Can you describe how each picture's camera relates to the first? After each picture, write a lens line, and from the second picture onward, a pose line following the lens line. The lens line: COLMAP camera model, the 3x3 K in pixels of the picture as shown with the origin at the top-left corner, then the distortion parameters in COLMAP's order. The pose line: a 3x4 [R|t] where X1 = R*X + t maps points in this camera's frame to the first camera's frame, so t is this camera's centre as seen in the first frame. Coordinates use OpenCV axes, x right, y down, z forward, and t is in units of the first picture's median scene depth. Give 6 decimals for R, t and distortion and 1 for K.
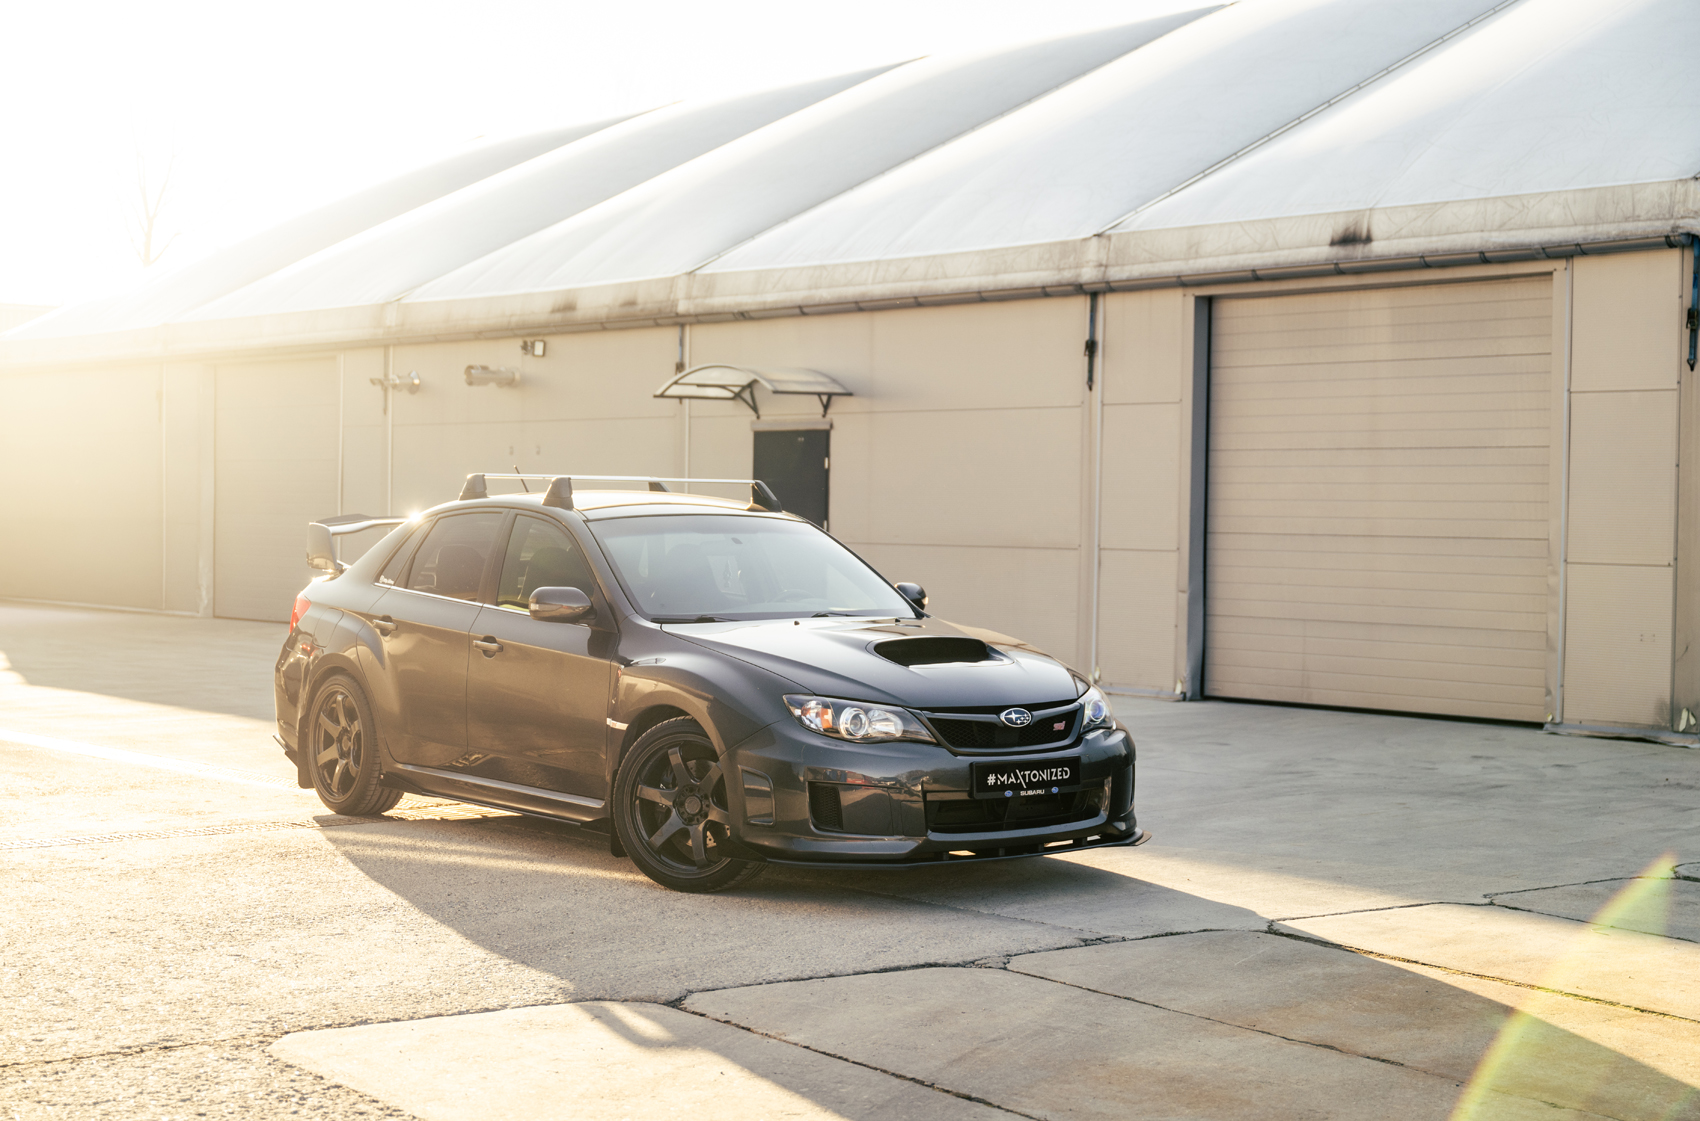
lens RADIAL K [[2408.1, 0, 881.9], [0, 2408.1, 574.0], [0, 0, 1]] dist [-0.025440, 0.025716]
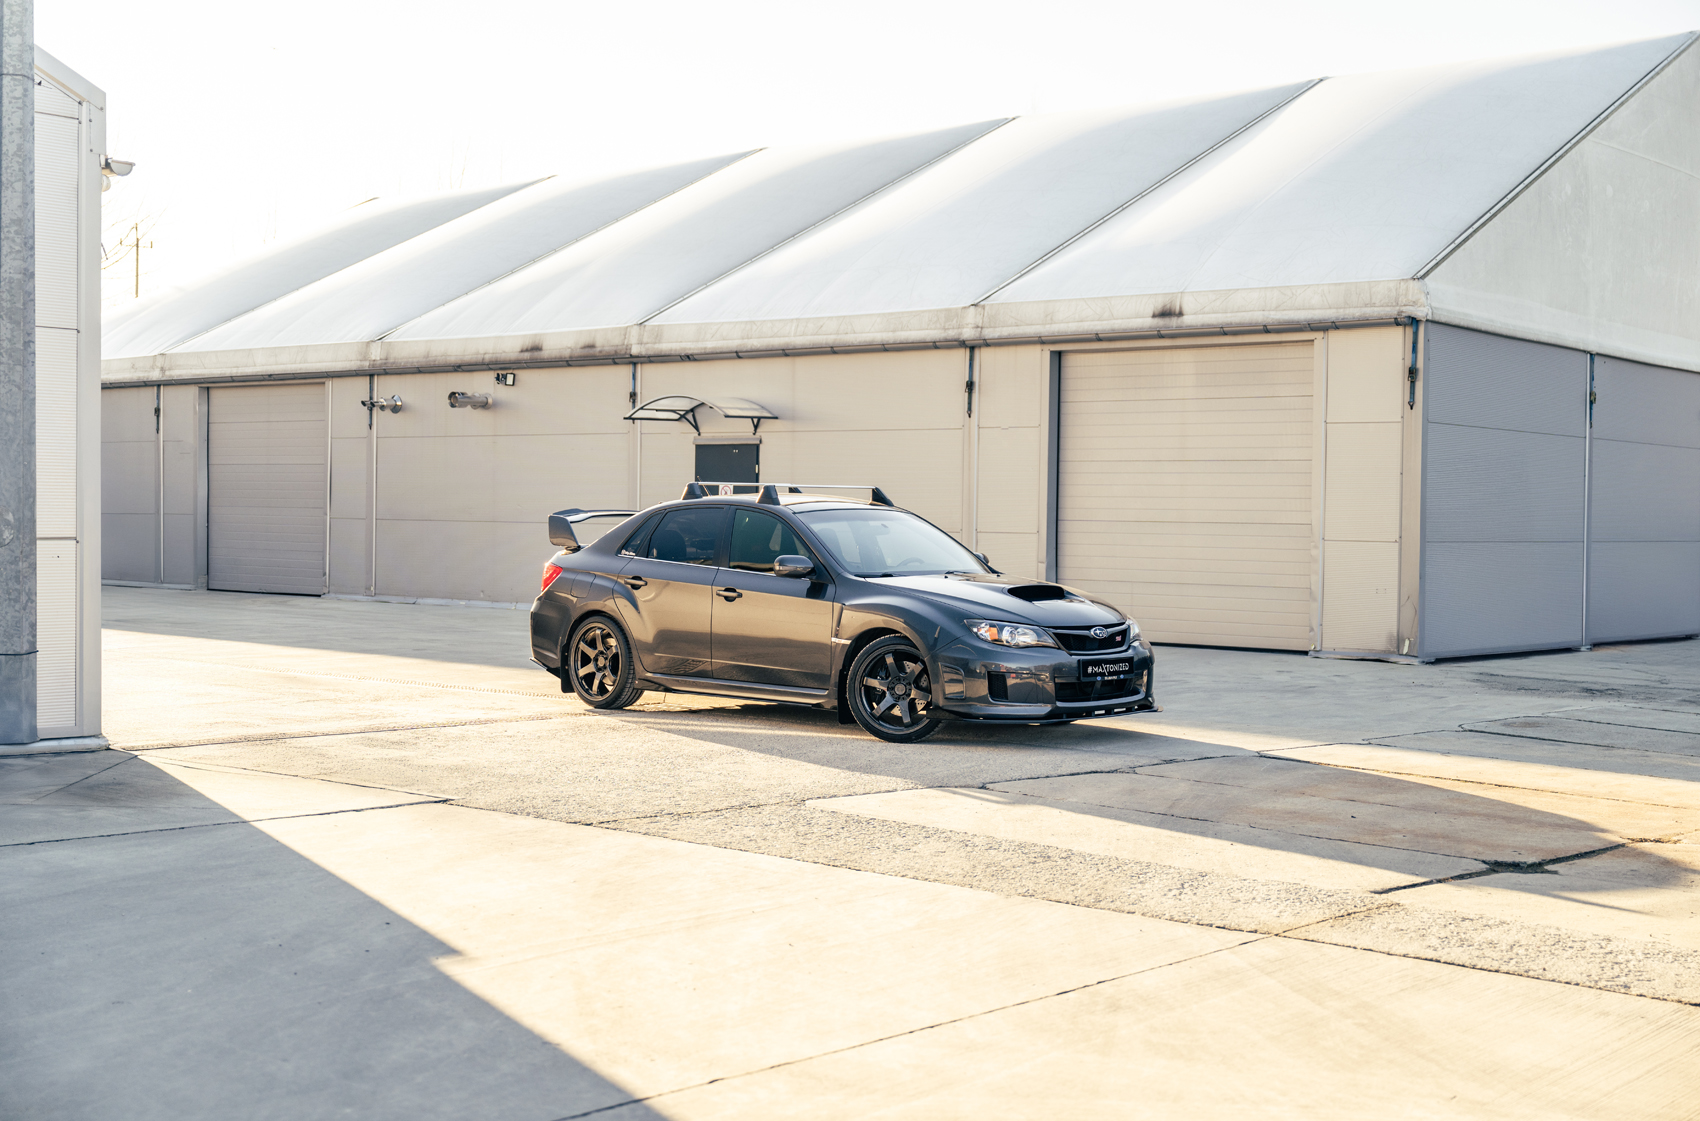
lens RADIAL K [[2067.6, 0, 858.9], [0, 2067.6, 562.9], [0, 0, 1]] dist [-0.030319, 0.005282]
pose [[0.991633, -0.004627, 0.129008, -0.142653], [0.004207, 0.999985, 0.003531, 0.003181], [-0.129023, -0.002959, 0.991637, -0.185679]]
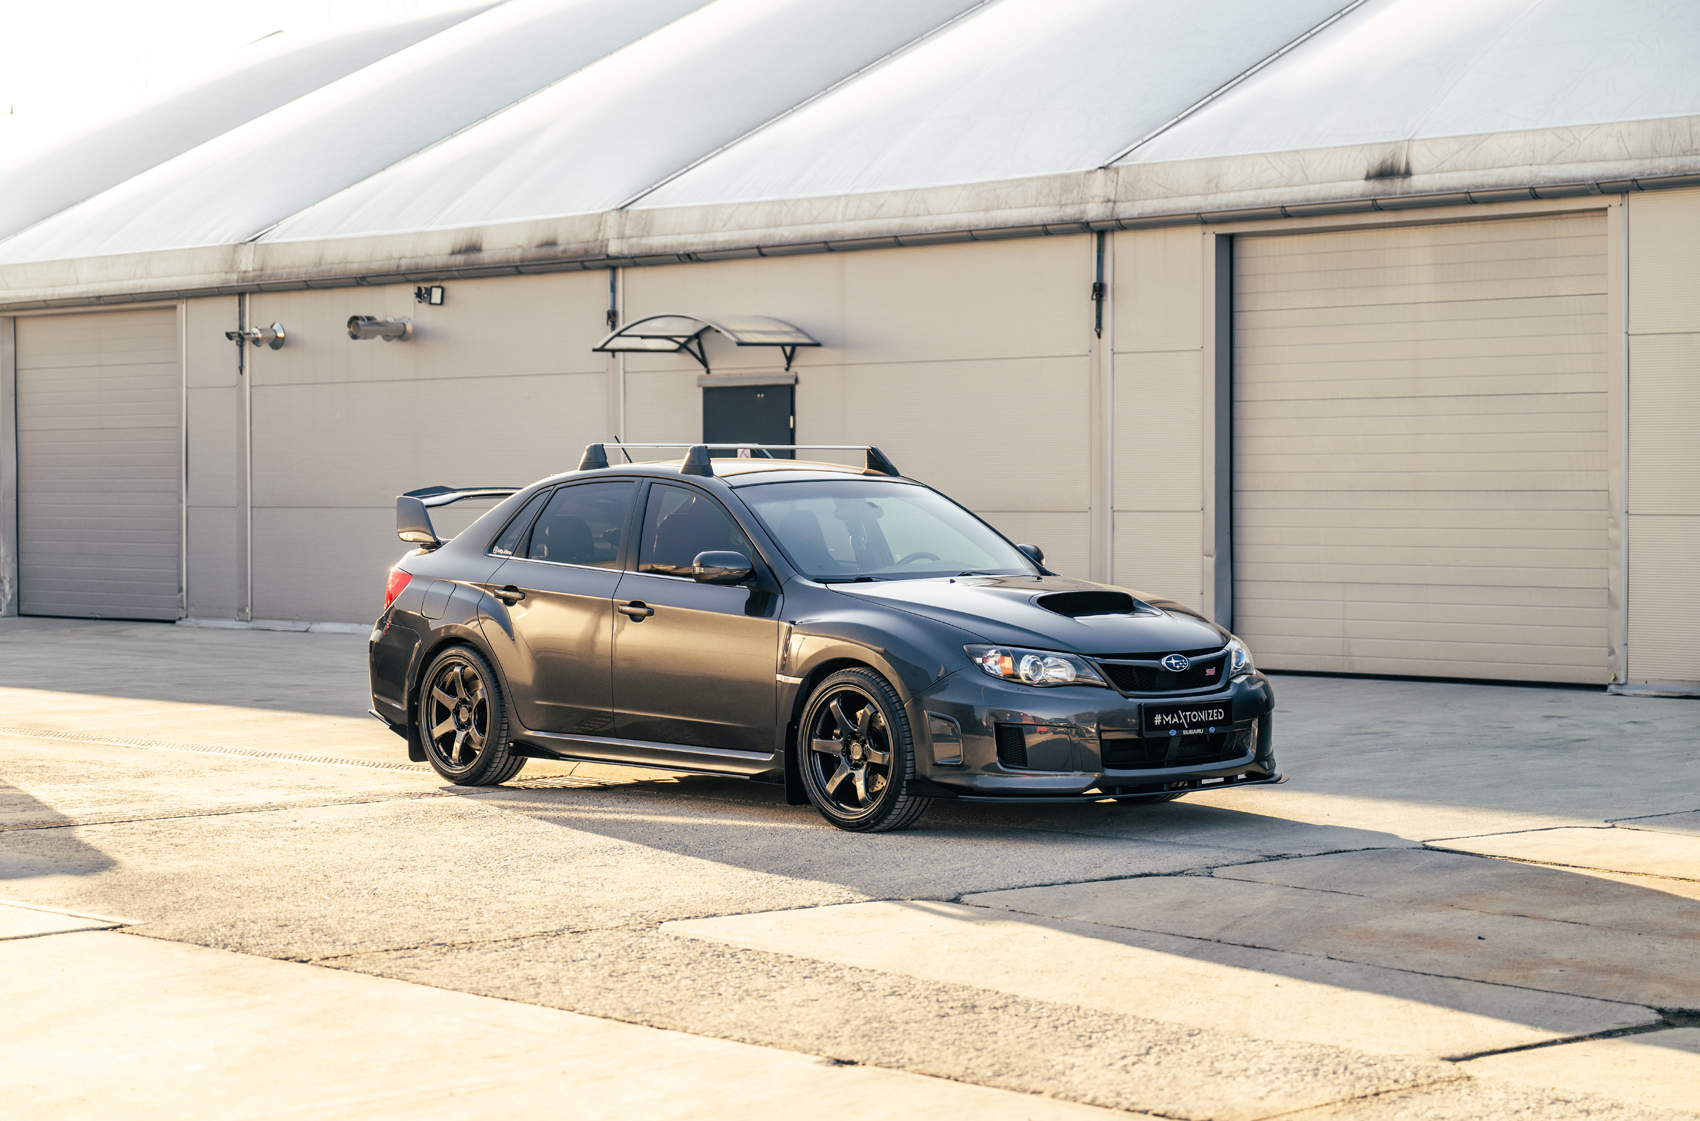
lens RADIAL K [[3107.2, 0, 850.0], [0, 3107.2, 560.5], [0, 0, 1]] dist [-0.007198, -0.175351]
pose [[0.998255, -0.020249, 0.055469, -0.081910], [0.020166, 0.999795, 0.002058, 0.004104], [-0.055499, -0.000936, 0.998458, -0.187032]]
